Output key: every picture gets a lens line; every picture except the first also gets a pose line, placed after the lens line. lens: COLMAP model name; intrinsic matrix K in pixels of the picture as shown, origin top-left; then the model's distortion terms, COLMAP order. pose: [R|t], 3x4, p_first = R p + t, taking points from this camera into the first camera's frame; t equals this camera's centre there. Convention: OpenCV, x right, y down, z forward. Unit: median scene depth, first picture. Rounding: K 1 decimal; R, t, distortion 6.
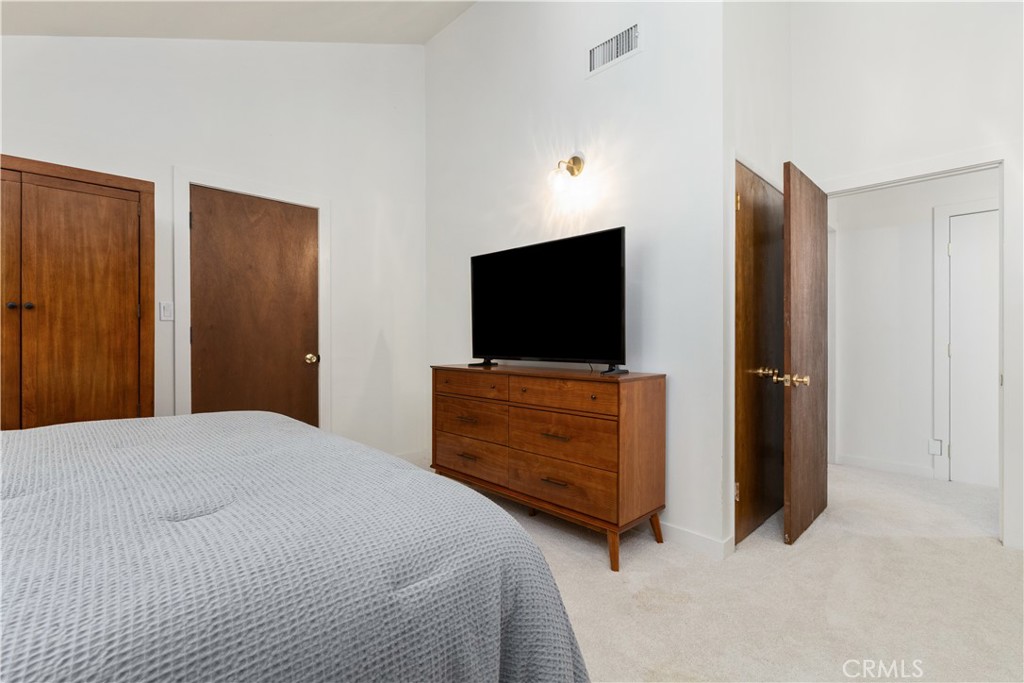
lens RADIAL K [[470.4, 0, 506.4], [0, 470.4, 341.3], [0, 0, 1]] dist [-0.002438, -0.000339]
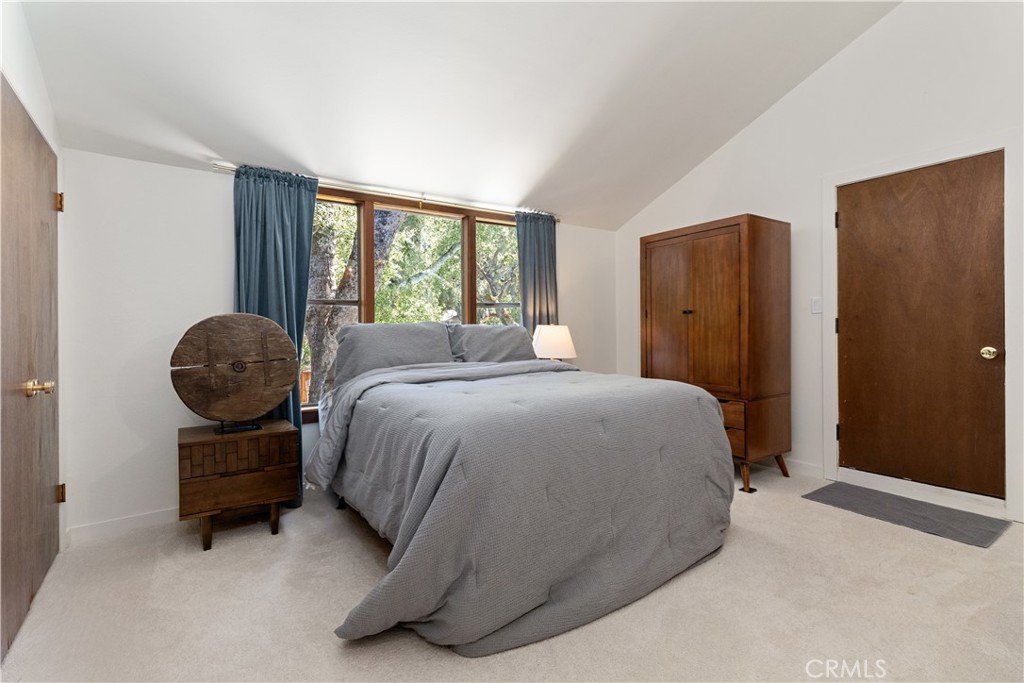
lens RADIAL K [[470.4, 0, 505.9], [0, 470.4, 338.6], [0, 0, 1]] dist [-0.002438, -0.000339]
pose [[-0.162890, 0.009317, -0.986600, 0.527348], [0.009342, 0.999925, 0.007901, 0.001474], [0.986600, -0.007929, -0.162965, 0.411320]]
